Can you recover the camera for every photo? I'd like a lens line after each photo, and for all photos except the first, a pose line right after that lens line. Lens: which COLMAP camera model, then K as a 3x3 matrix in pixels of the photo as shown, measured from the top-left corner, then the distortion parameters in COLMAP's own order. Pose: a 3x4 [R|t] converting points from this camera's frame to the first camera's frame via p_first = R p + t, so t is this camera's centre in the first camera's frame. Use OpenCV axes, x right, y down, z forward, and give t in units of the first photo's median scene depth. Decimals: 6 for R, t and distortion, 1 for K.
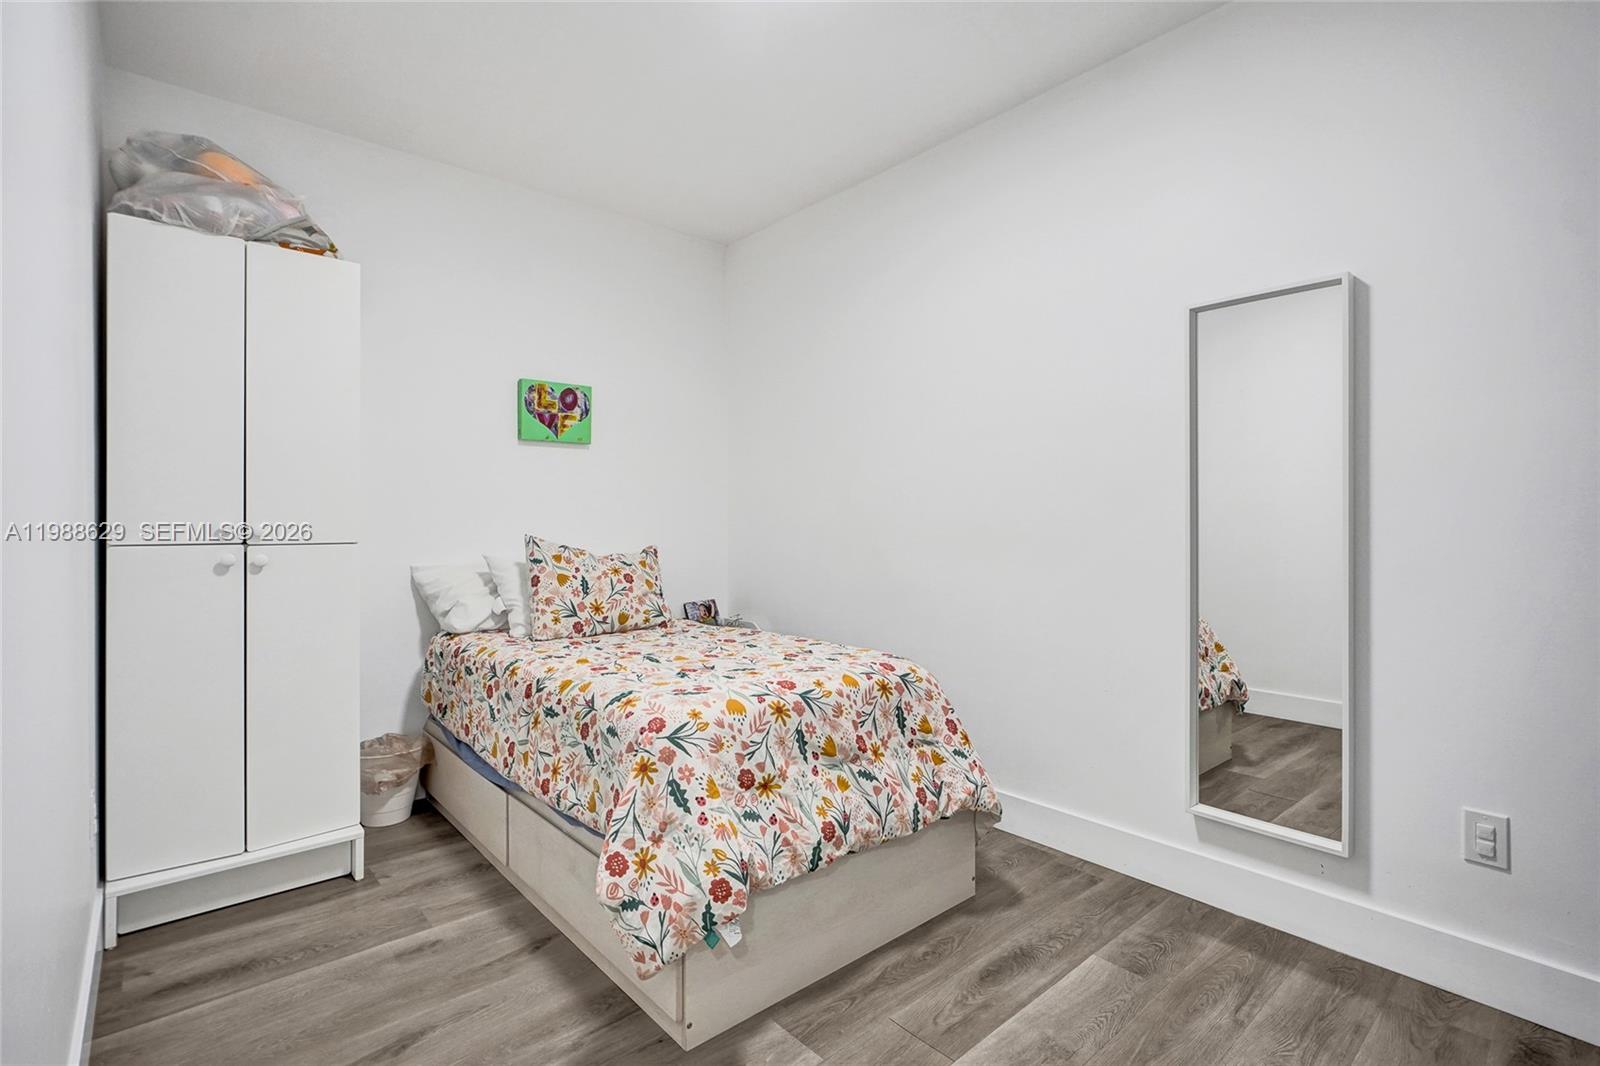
lens RADIAL K [[731.8, 0, 796.5], [0, 731.8, 533.9], [0, 0, 1]] dist [-0.012377, 0.006977]
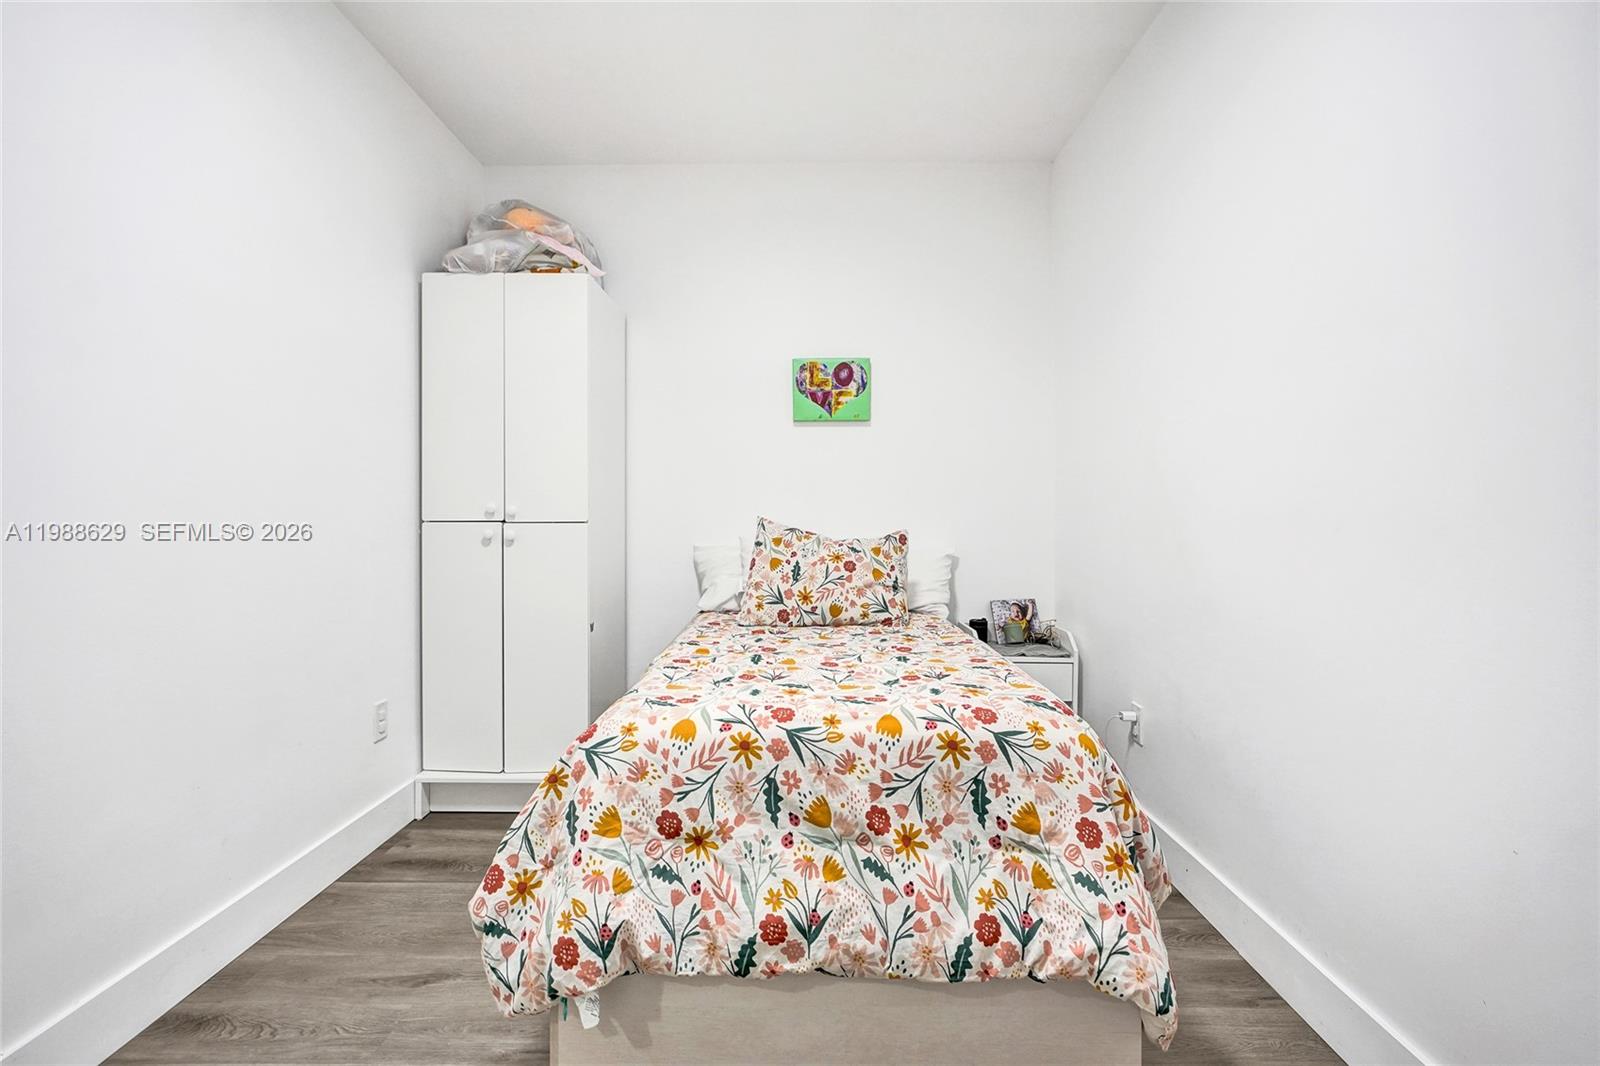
lens RADIAL K [[731.8, 0, 796.5], [0, 731.8, 533.9], [0, 0, 1]] dist [-0.012377, 0.006977]
pose [[0.756143, 0.016401, -0.654201, 0.442862], [-0.007092, 0.999833, 0.016869, 0.009875], [0.654368, -0.008116, 0.756133, 0.414490]]
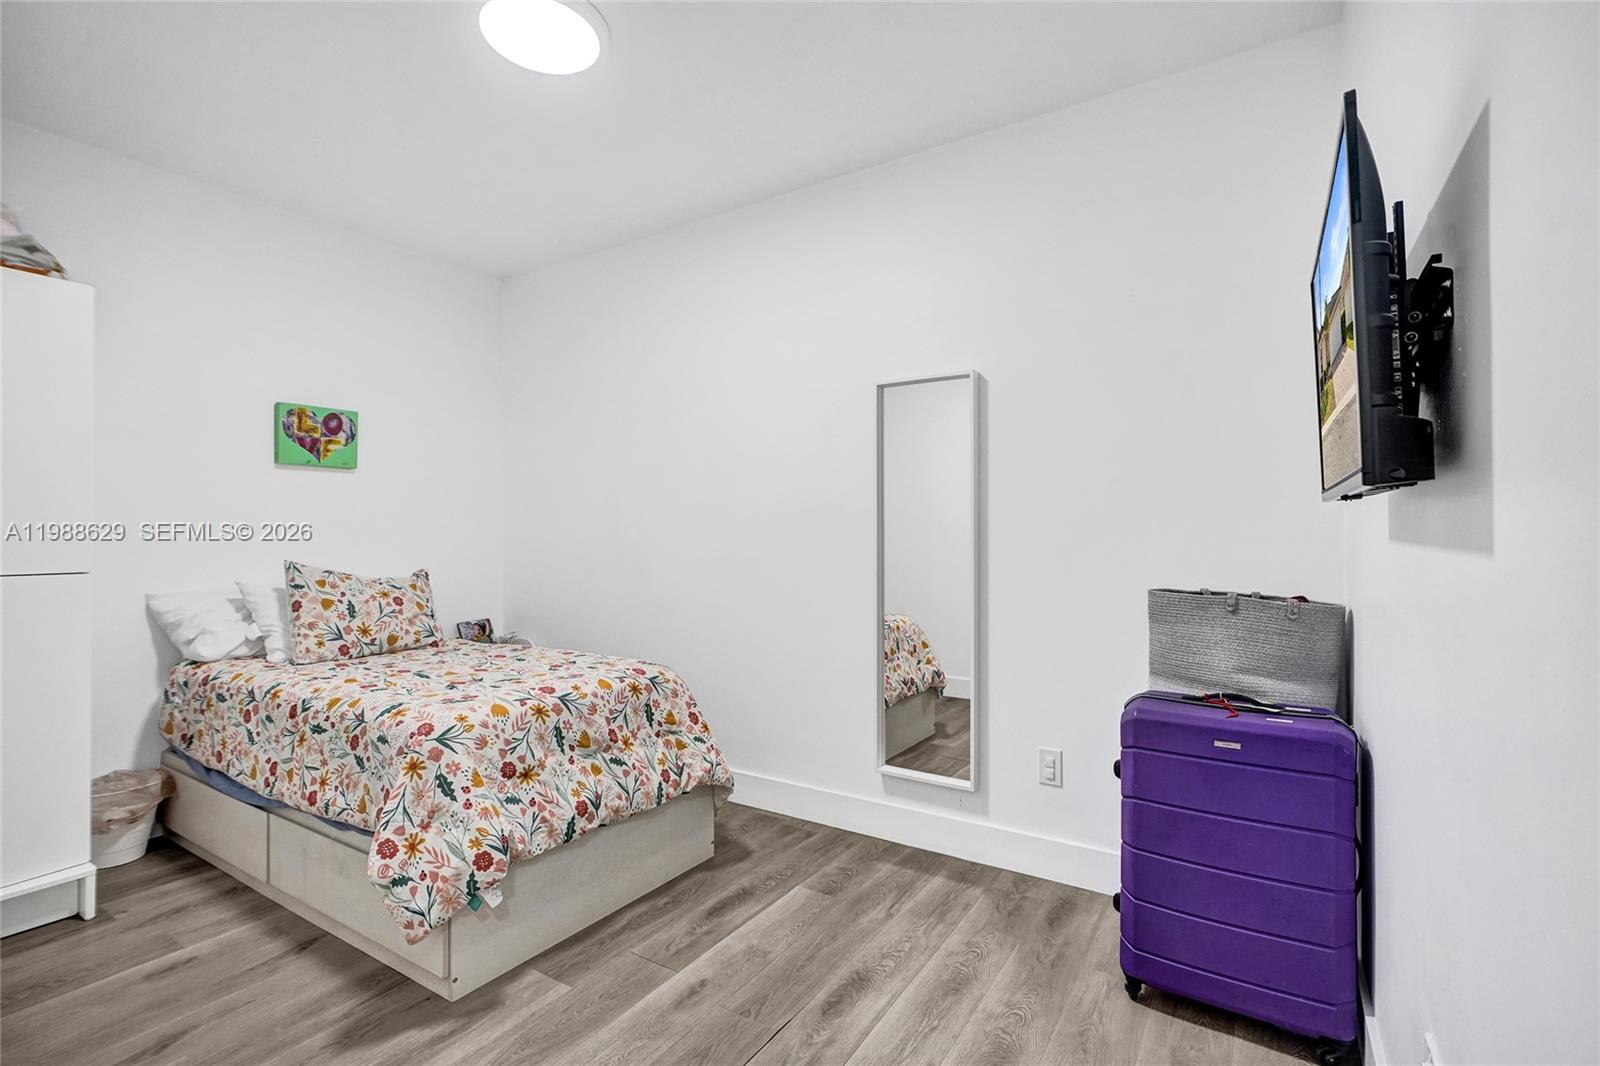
lens RADIAL K [[723.3, 0, 797.7], [0, 723.3, 537.5], [0, 0, 1]] dist [-0.012715, 0.006783]
pose [[0.960606, 0.000173, 0.277913, 0.047449], [0.003451, 0.999915, -0.012548, -0.022227], [-0.277892, 0.013013, 0.960524, -0.217995]]
